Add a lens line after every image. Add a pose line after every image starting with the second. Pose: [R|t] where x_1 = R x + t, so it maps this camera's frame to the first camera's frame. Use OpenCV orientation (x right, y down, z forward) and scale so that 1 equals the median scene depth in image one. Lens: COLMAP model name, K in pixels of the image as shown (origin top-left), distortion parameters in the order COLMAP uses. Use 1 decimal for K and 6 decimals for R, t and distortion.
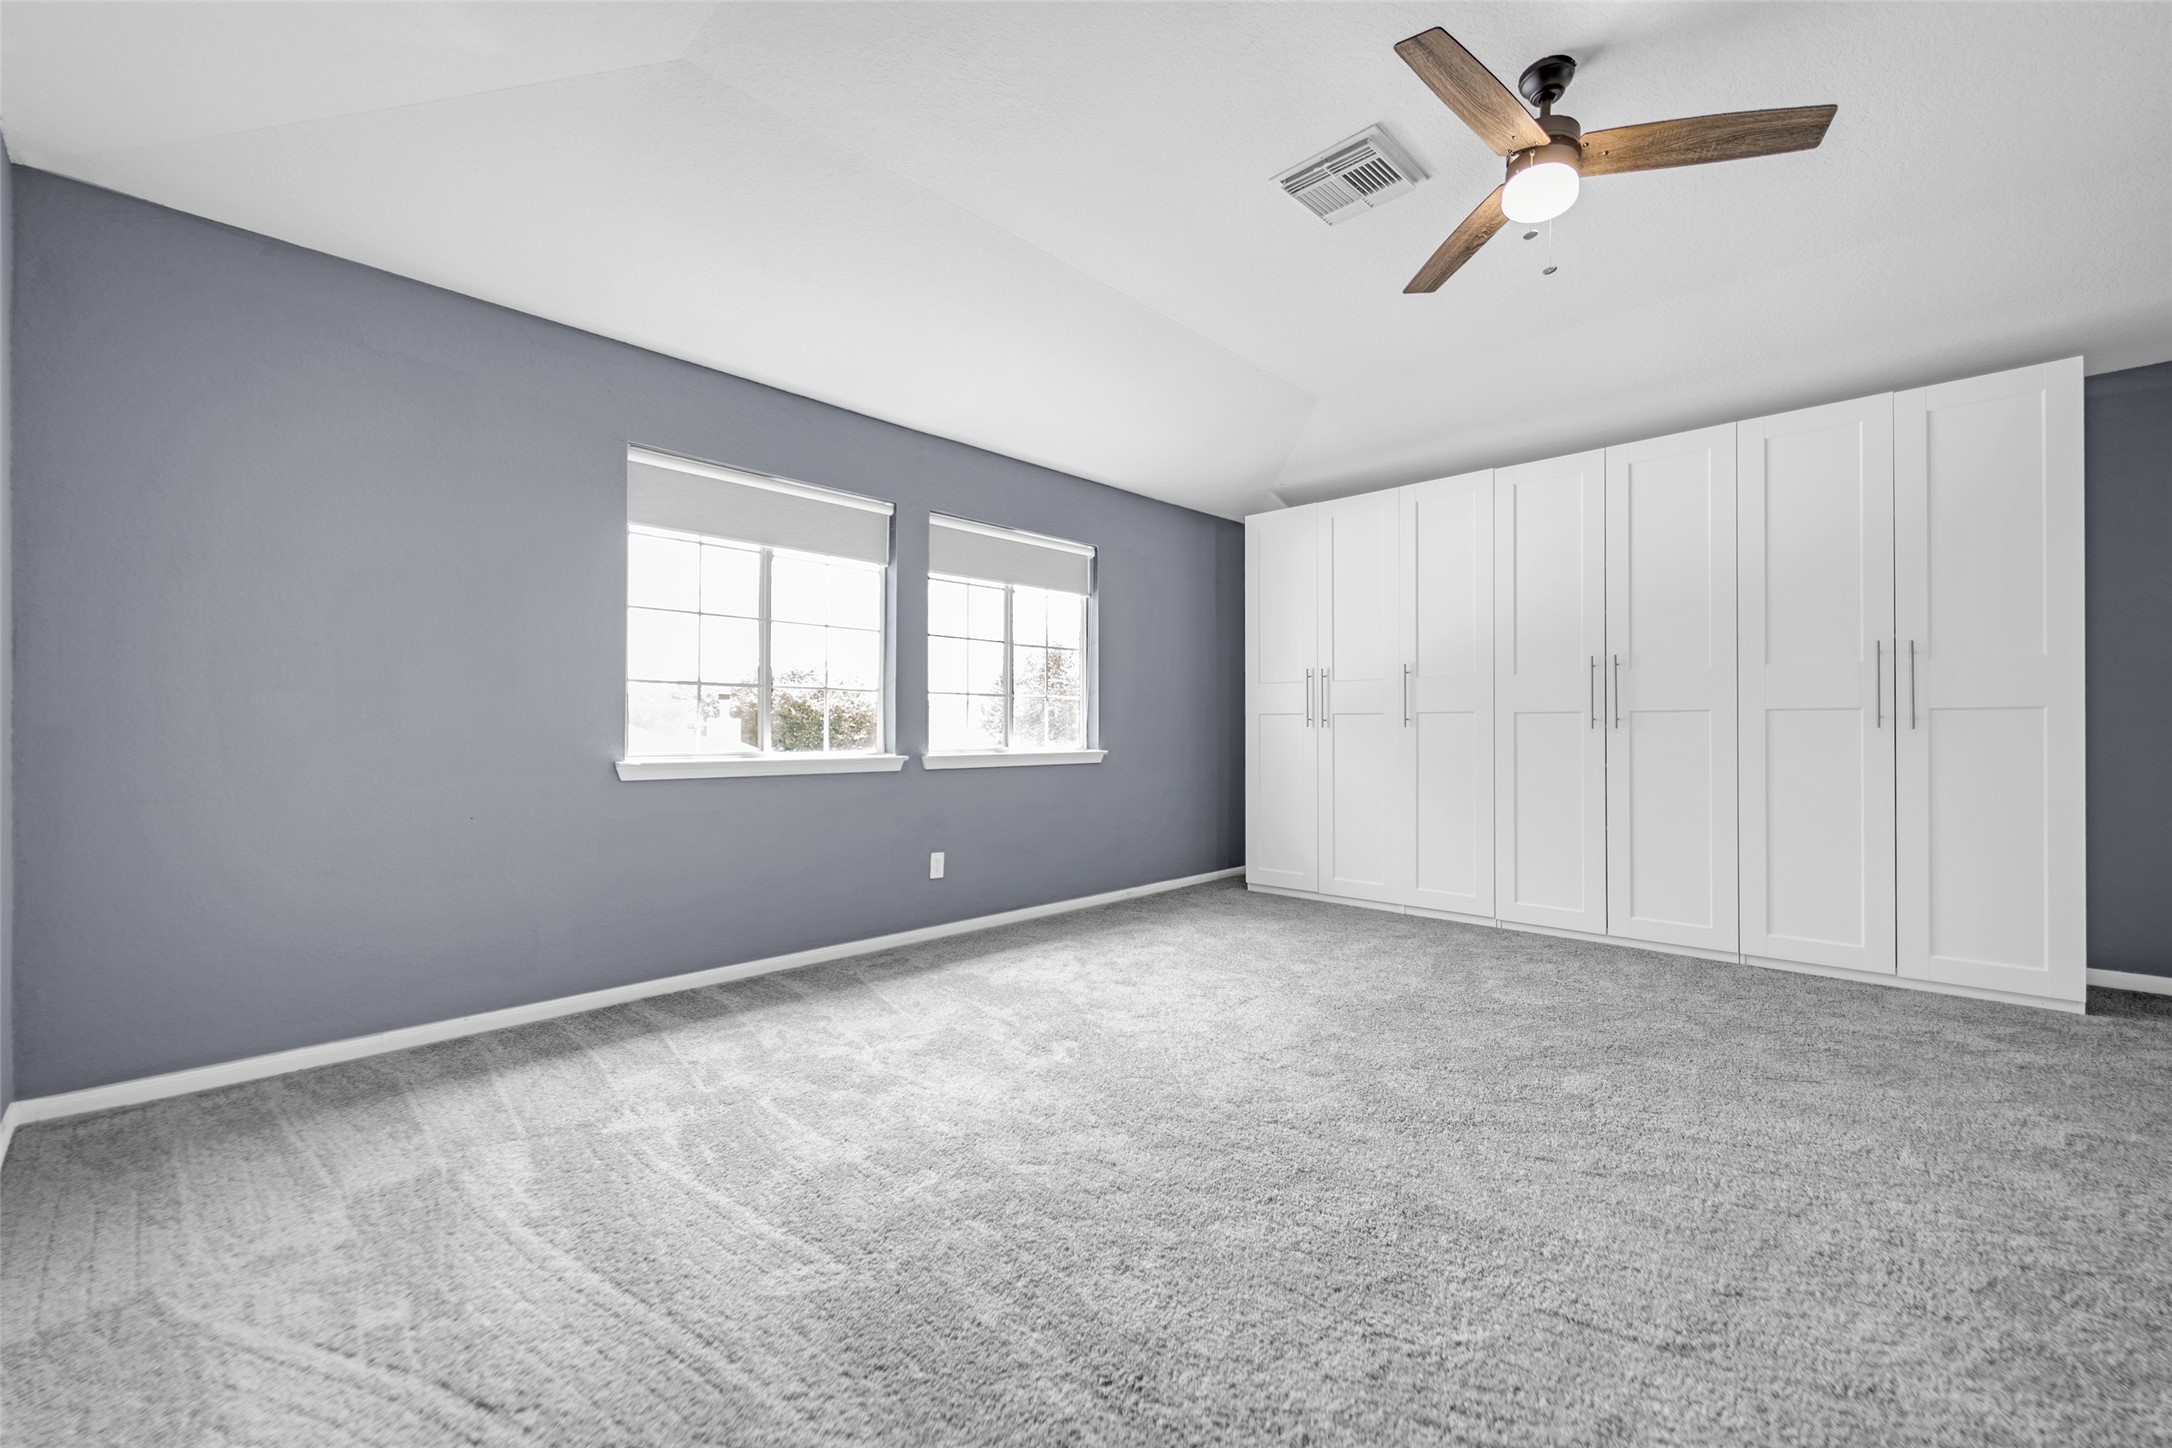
lens RADIAL K [[873.2, 0, 1074.4], [0, 873.2, 724.7], [0, 0, 1]] dist [0.001621, -0.000401]
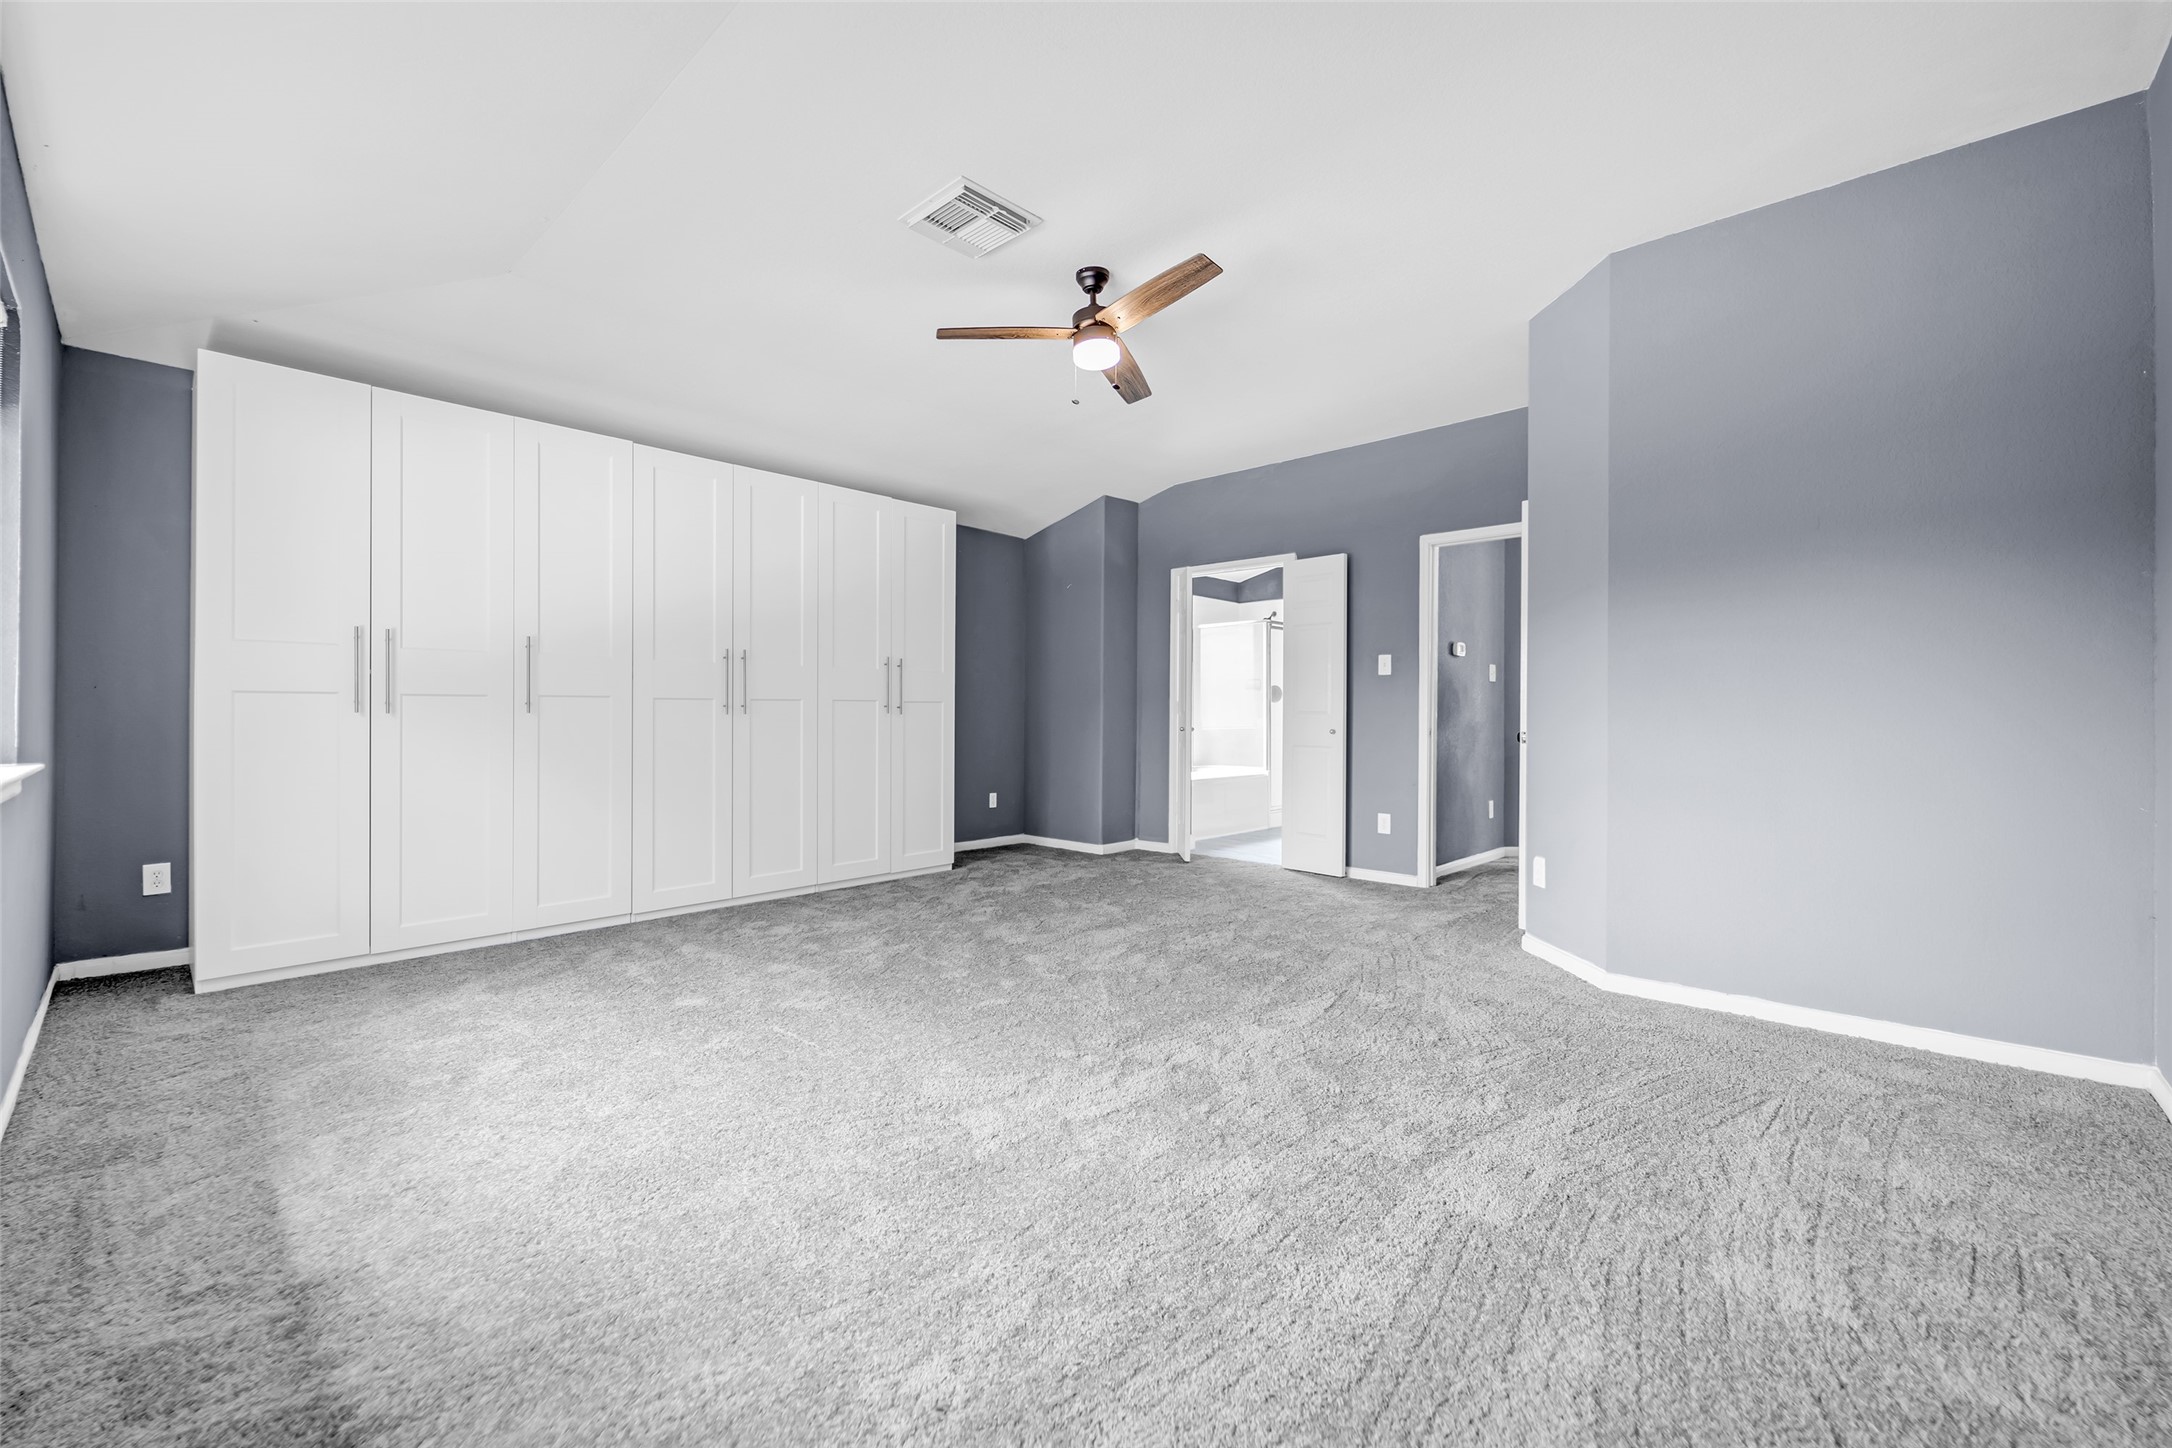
lens RADIAL K [[873.2, 0, 1074.4], [0, 873.2, 724.7], [0, 0, 1]] dist [0.001621, -0.000401]
pose [[-0.008679, -0.015161, 0.999847, -0.527759], [-0.005614, 0.999870, 0.015113, -0.001893], [-0.999947, -0.005482, -0.008763, 0.579789]]
